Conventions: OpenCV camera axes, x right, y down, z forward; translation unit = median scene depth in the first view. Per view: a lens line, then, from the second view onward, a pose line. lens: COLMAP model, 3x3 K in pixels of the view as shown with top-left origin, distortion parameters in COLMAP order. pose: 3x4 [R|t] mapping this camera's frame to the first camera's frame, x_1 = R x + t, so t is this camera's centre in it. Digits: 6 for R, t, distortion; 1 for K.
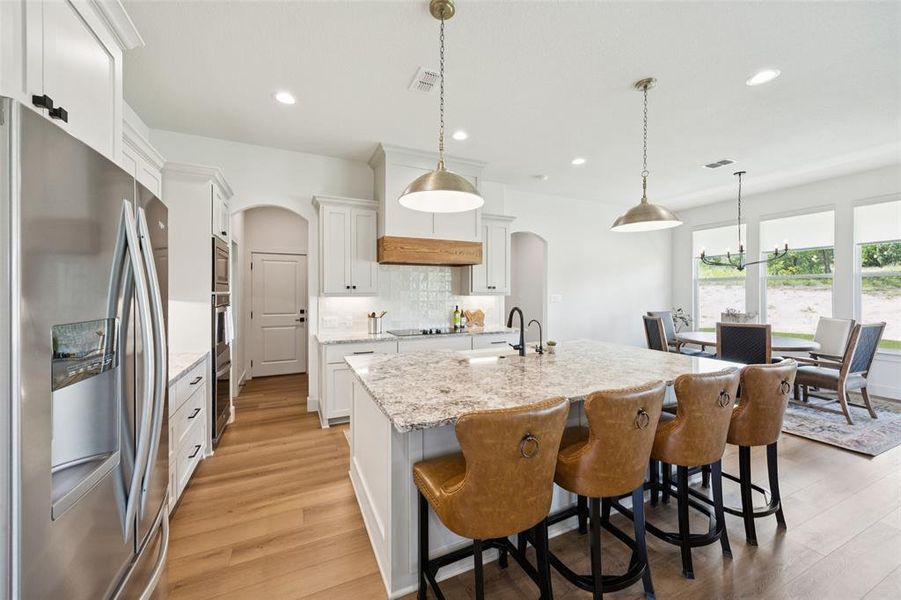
lens RADIAL K [[344.0, 0, 450.2], [0, 344.0, 293.0], [0, 0, 1]] dist [-0.003487, -0.000091]
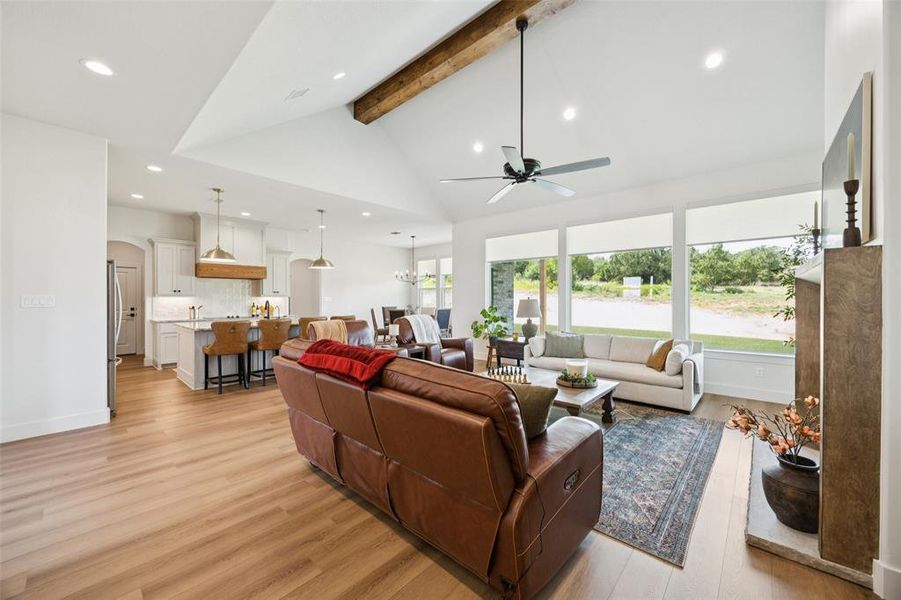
lens RADIAL K [[344.0, 0, 452.5], [0, 344.0, 300.7], [0, 0, 1]] dist [-0.003487, -0.000091]
pose [[0.919255, -0.001918, 0.393659, 0.298455], [0.000981, 0.999996, 0.002584, 0.027103], [-0.393662, -0.001989, 0.919253, -1.102699]]
